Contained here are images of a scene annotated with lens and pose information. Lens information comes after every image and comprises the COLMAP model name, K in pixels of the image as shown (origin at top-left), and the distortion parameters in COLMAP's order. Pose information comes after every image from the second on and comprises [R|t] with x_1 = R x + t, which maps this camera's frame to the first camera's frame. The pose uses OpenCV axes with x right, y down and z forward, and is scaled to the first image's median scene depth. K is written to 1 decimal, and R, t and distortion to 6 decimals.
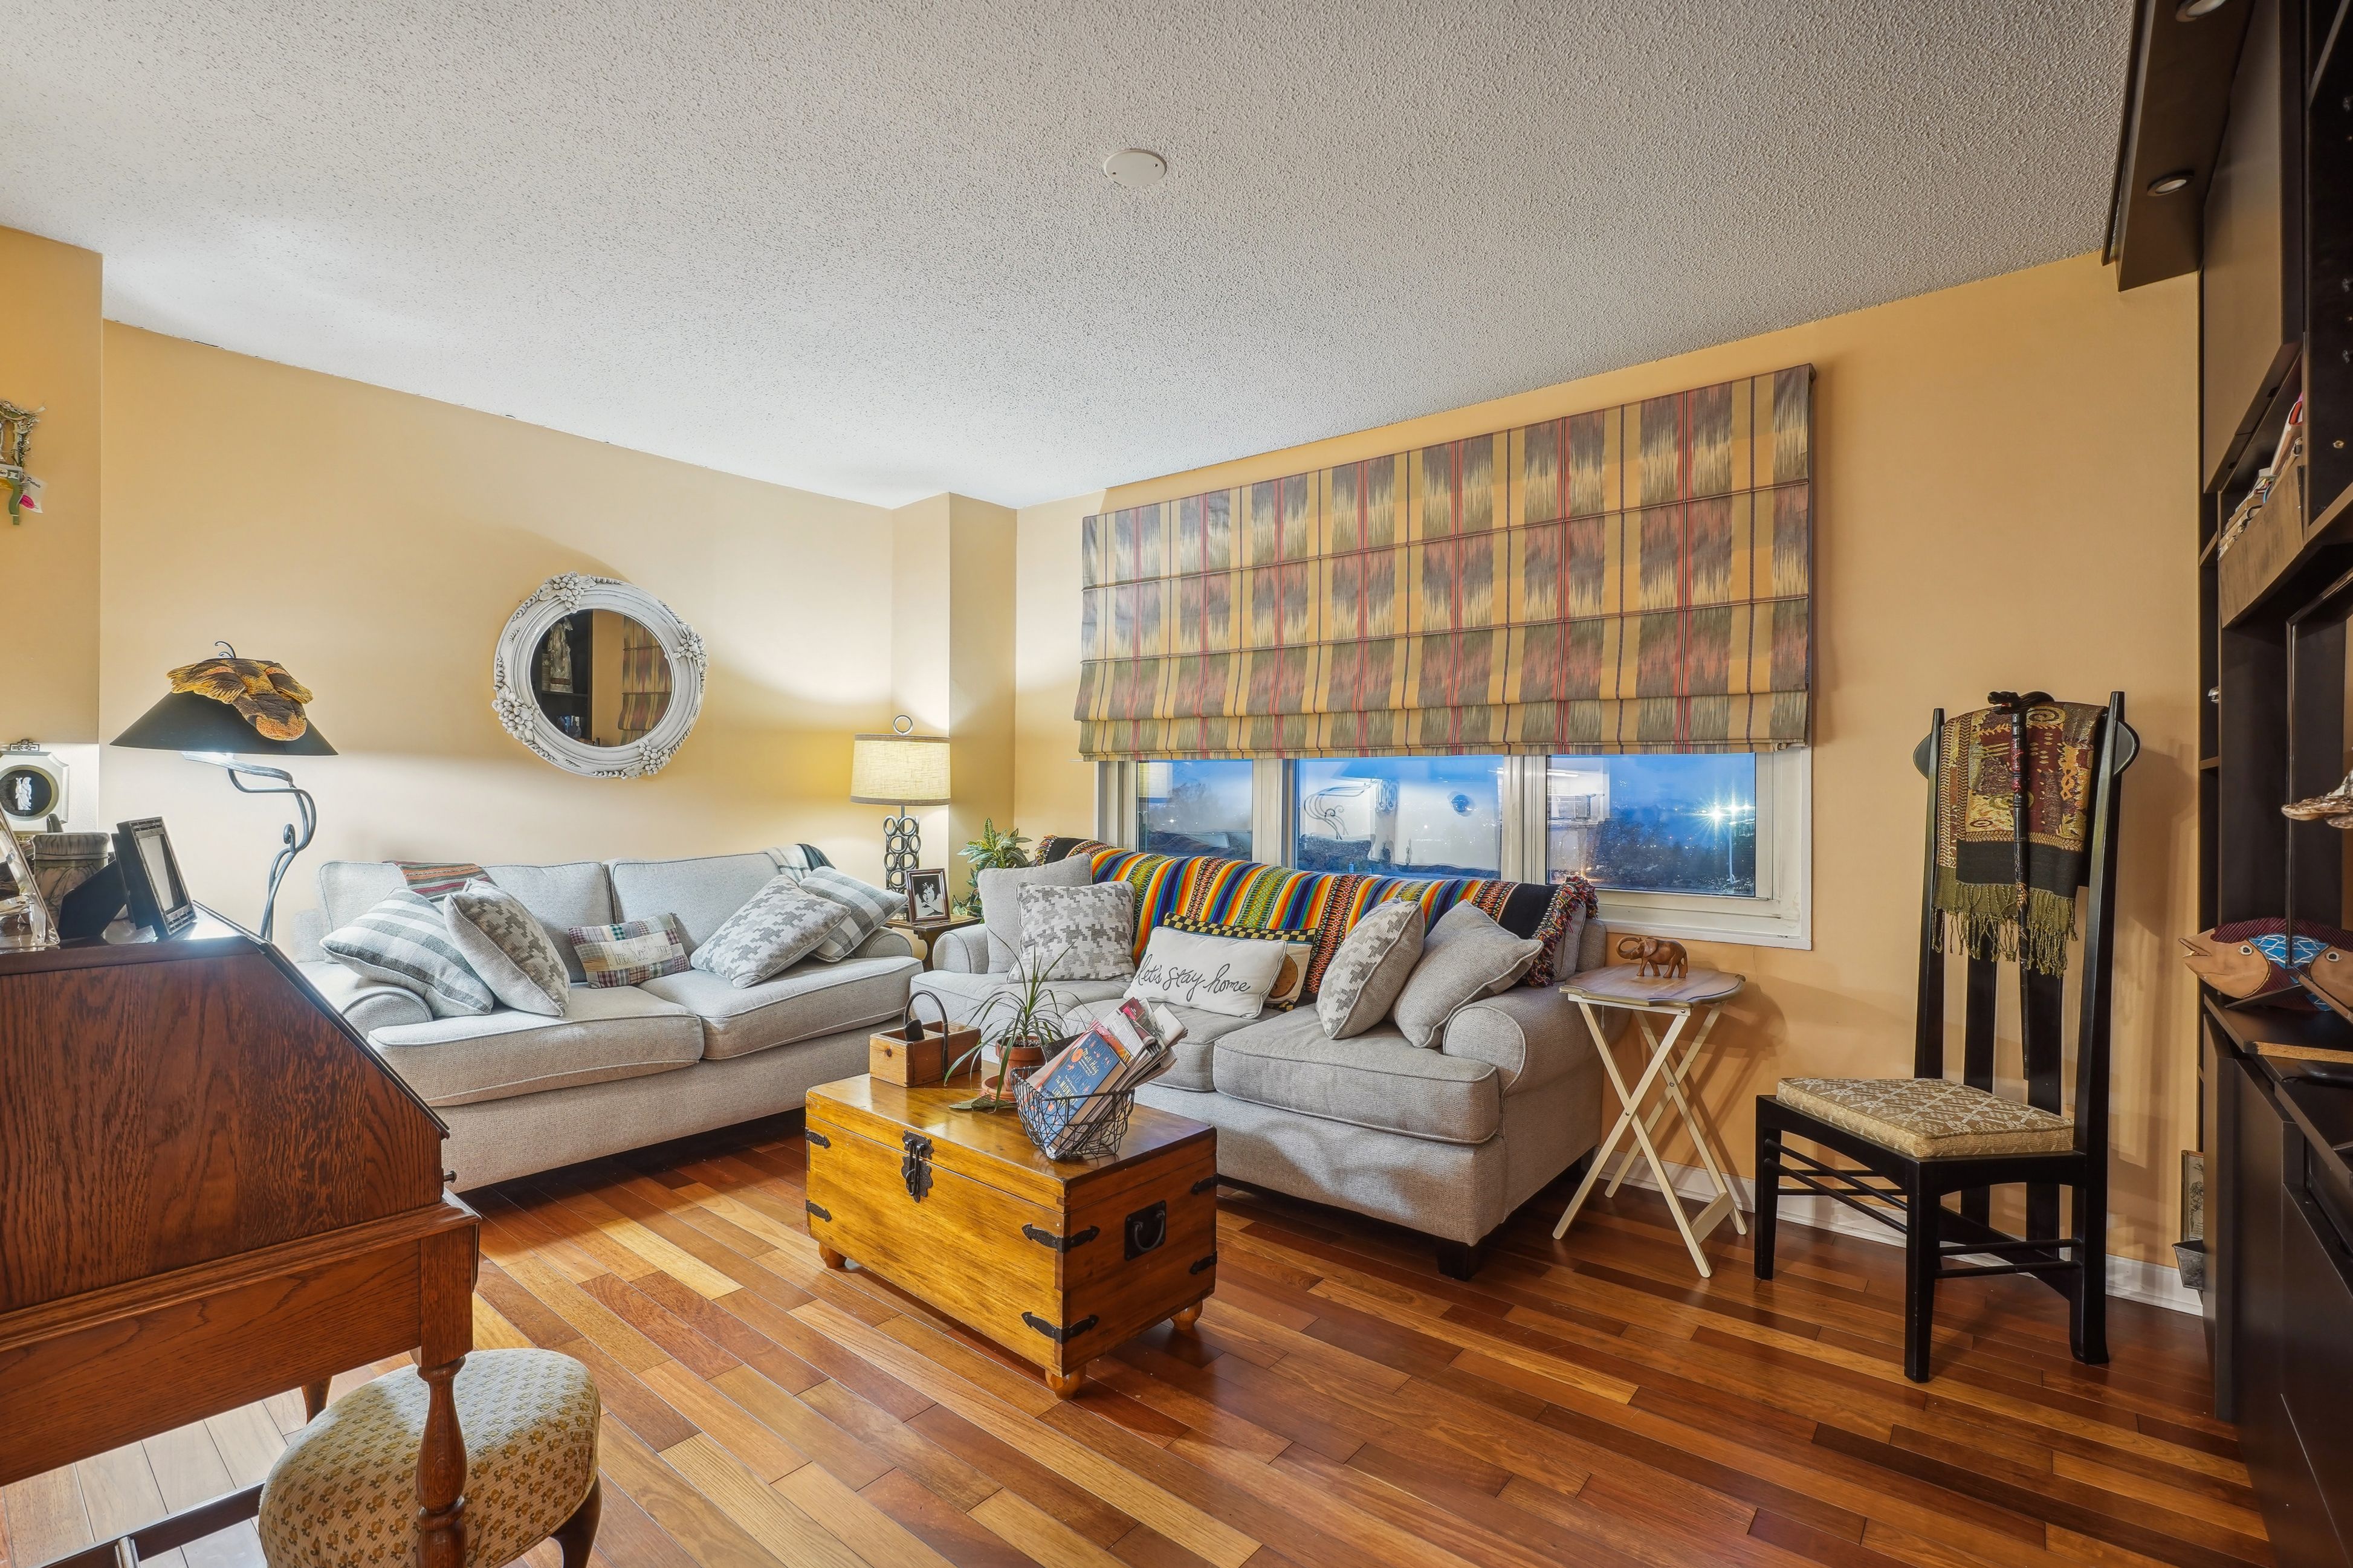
lens RADIAL K [[1062.2, 0, 1170.0], [0, 1062.2, 788.4], [0, 0, 1]] dist [-0.003310, -0.000438]
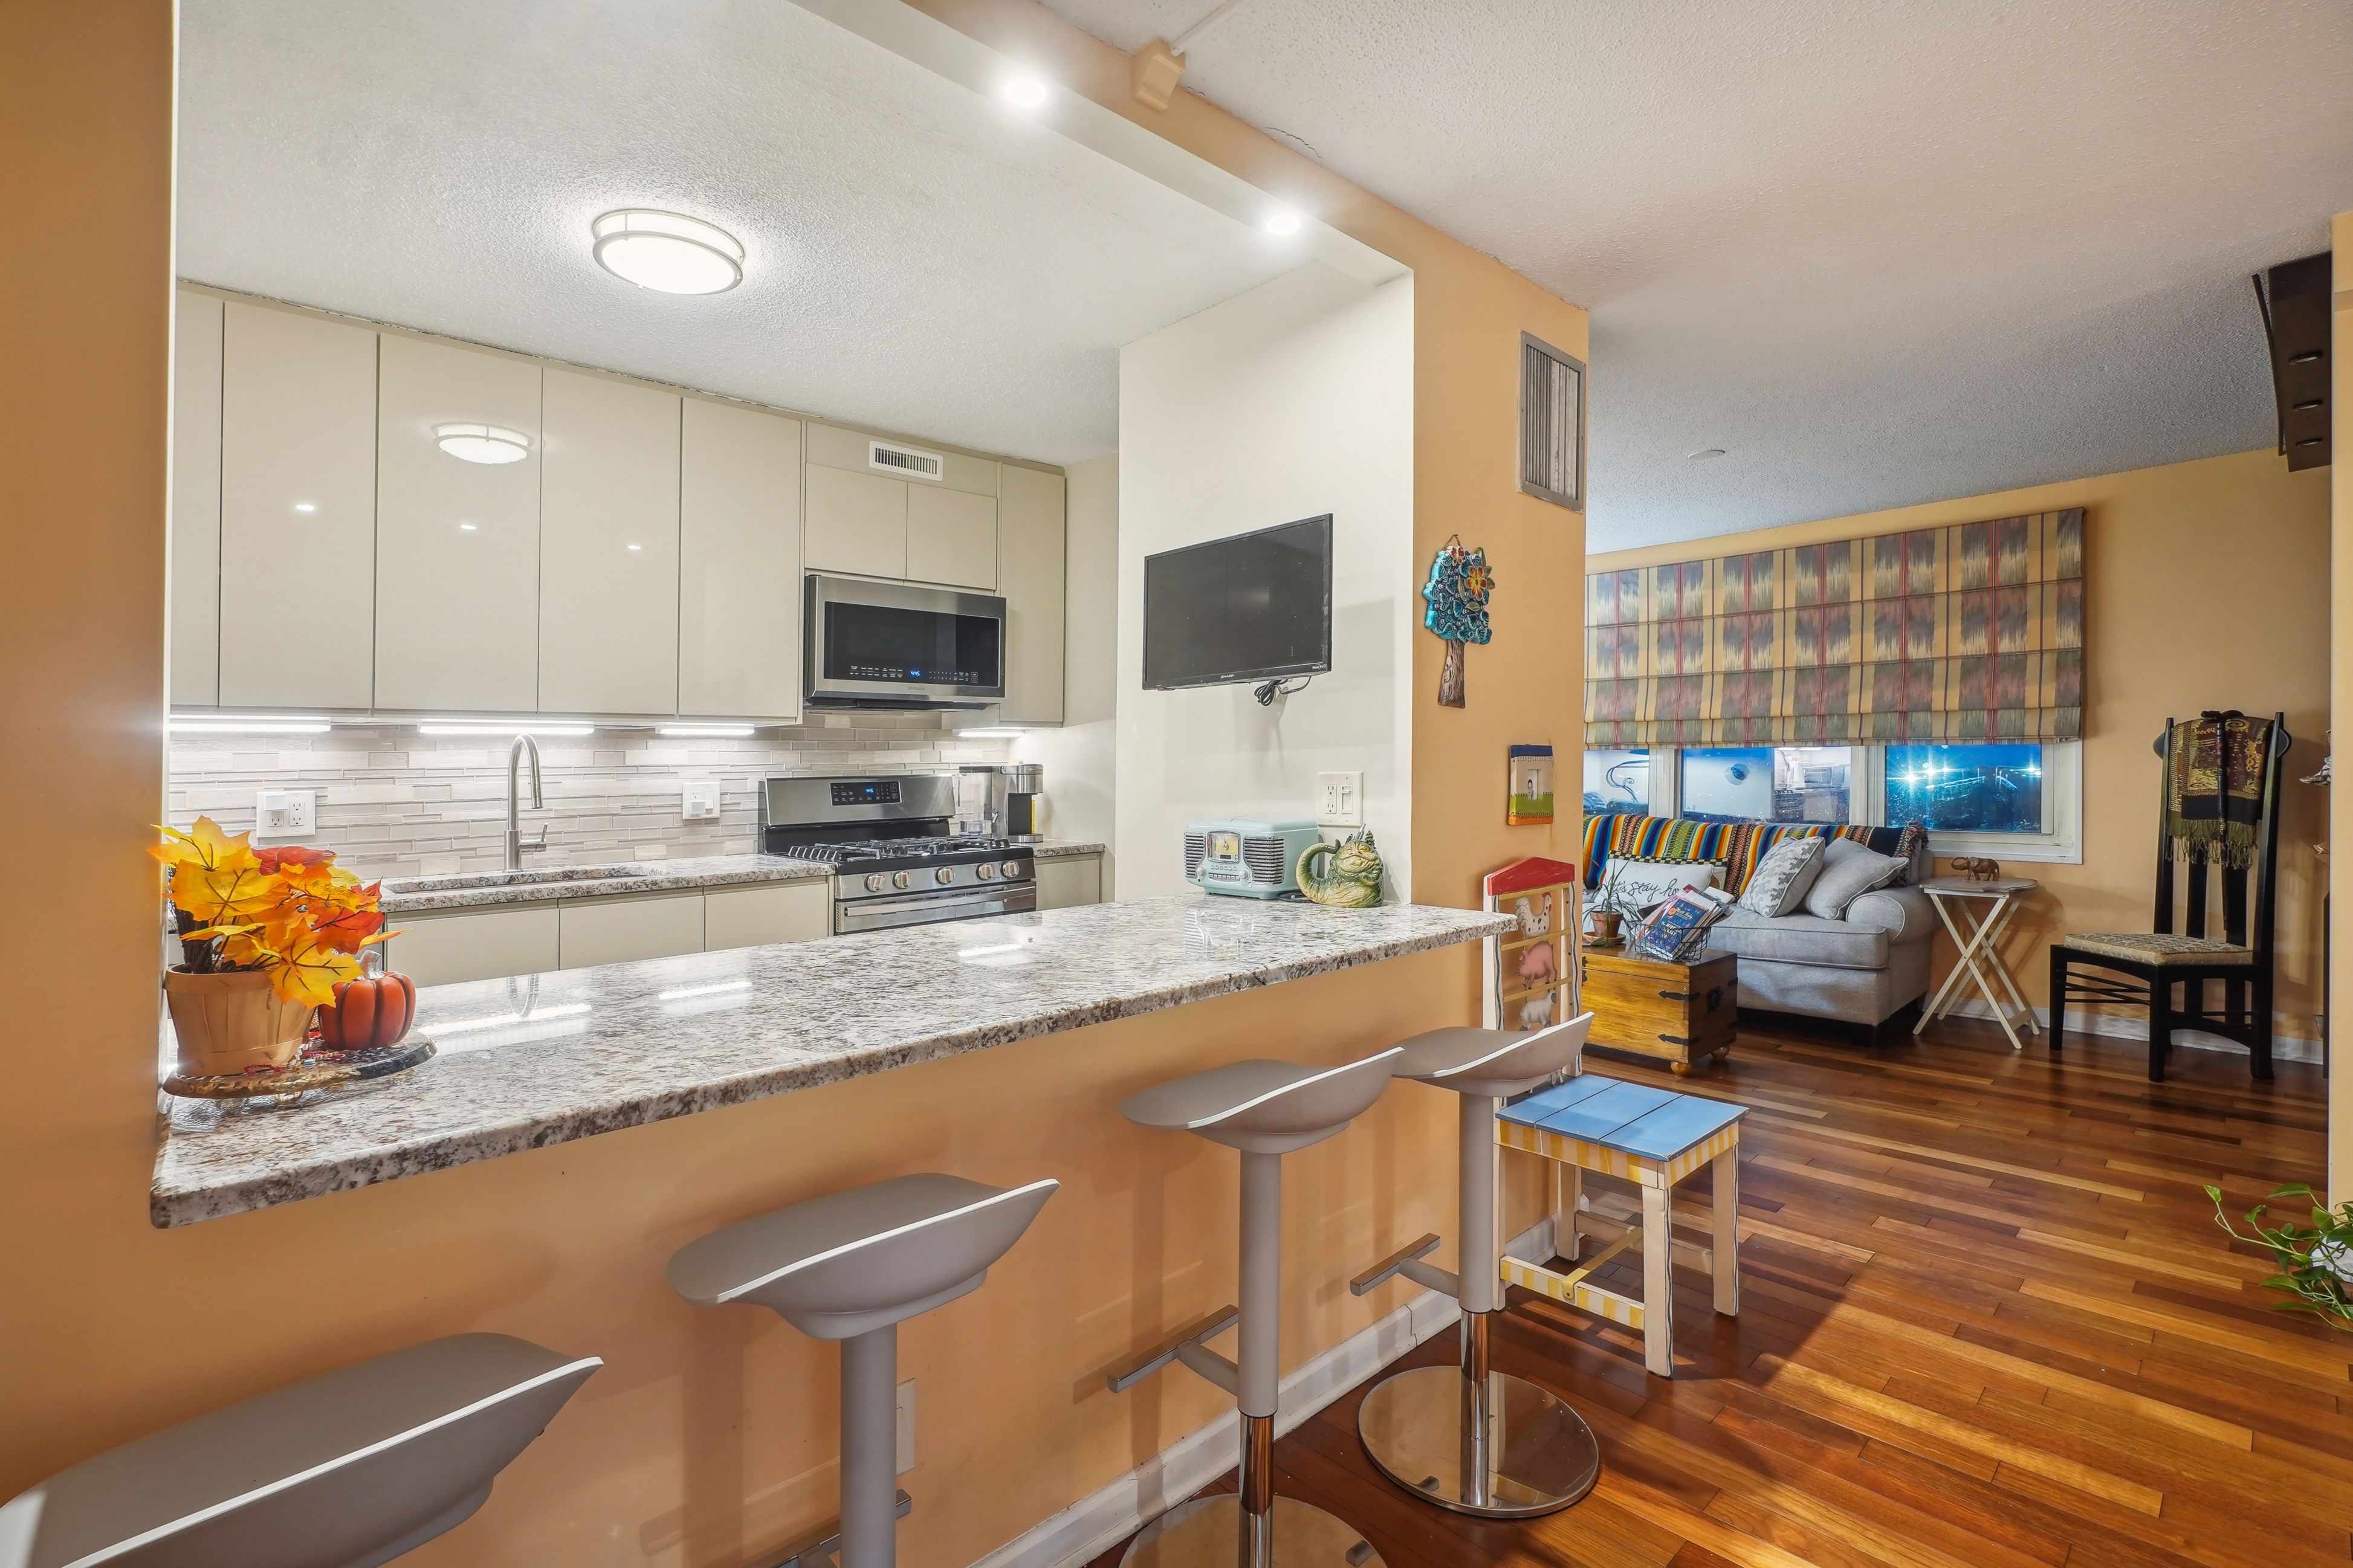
lens RADIAL K [[1059.8, 0, 1161.7], [0, 1059.8, 784.4], [0, 0, 1]] dist [0.014200, -0.007042]
pose [[0.991490, -0.014593, -0.129363, -0.473657], [0.017417, 0.999633, 0.020728, -0.023542], [0.129013, -0.022805, 0.991381, -0.653201]]
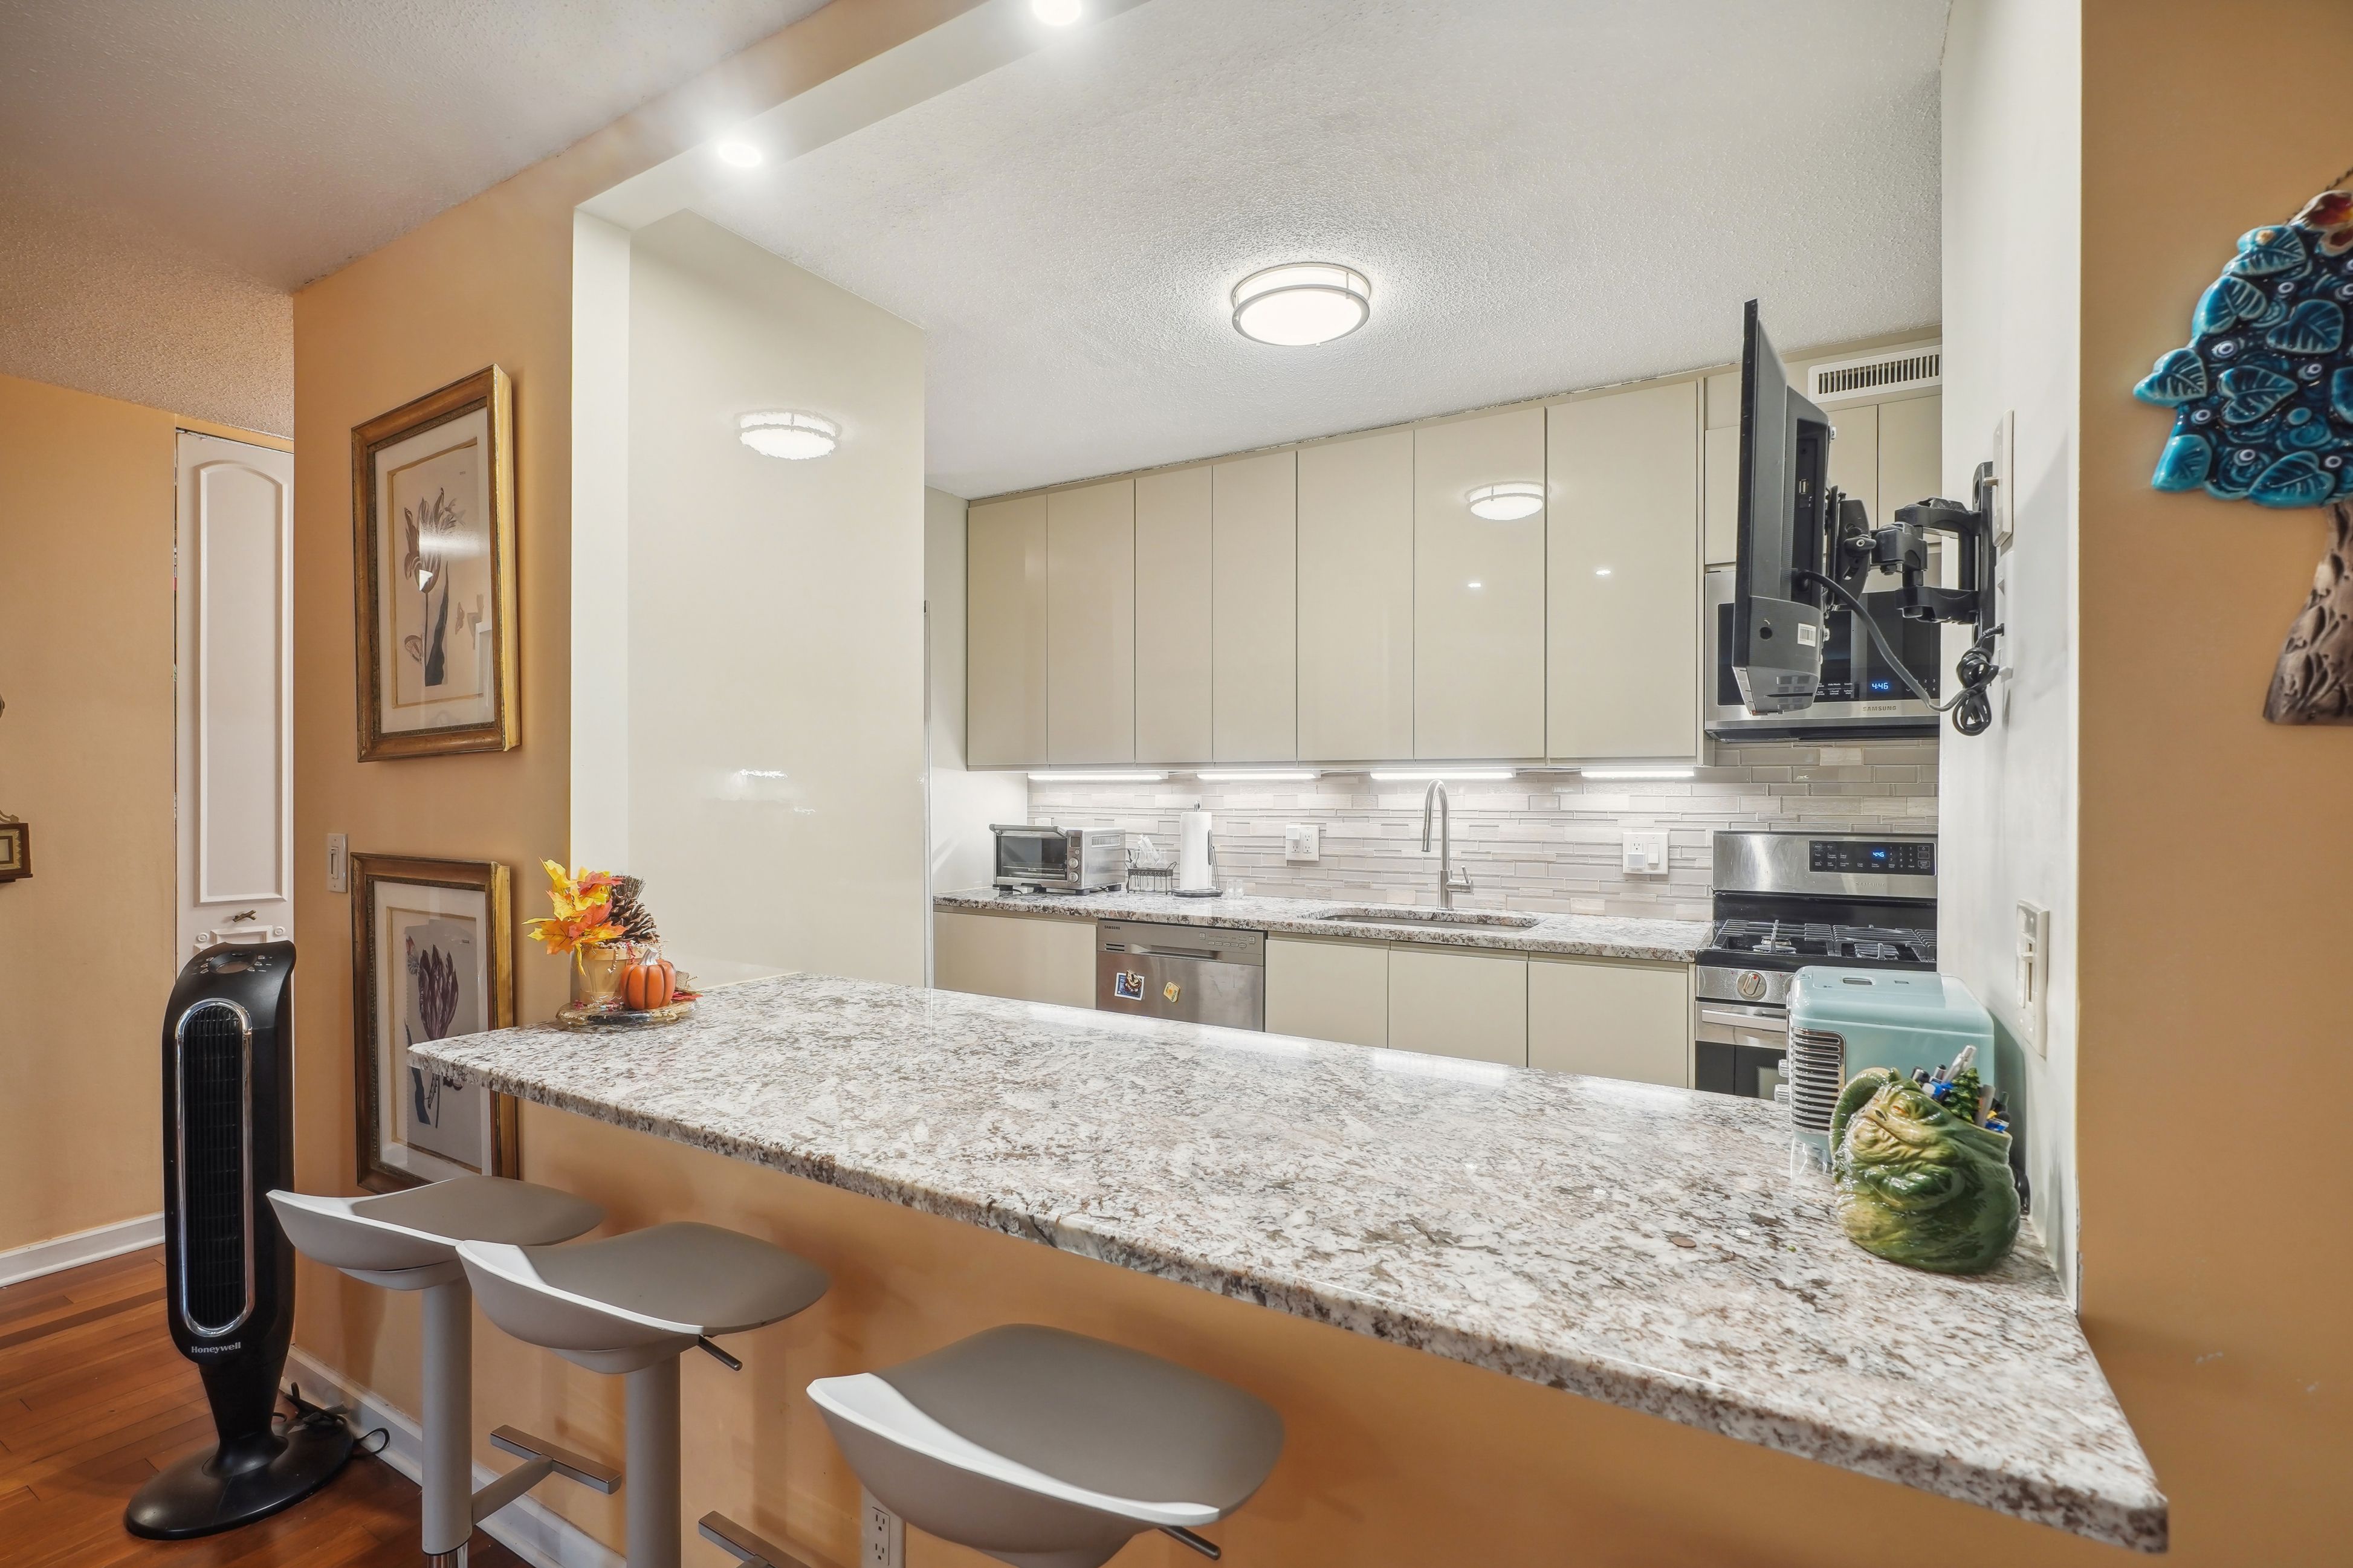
lens RADIAL K [[1078.1, 0, 1162.4], [0, 1078.1, 792.7], [0, 0, 1]] dist [-0.007397, -0.000247]
pose [[0.156778, -0.002129, -0.987632, -0.211718], [-0.001587, 0.999996, -0.002407, -0.042788], [0.987633, 0.001945, 0.156774, -0.210467]]
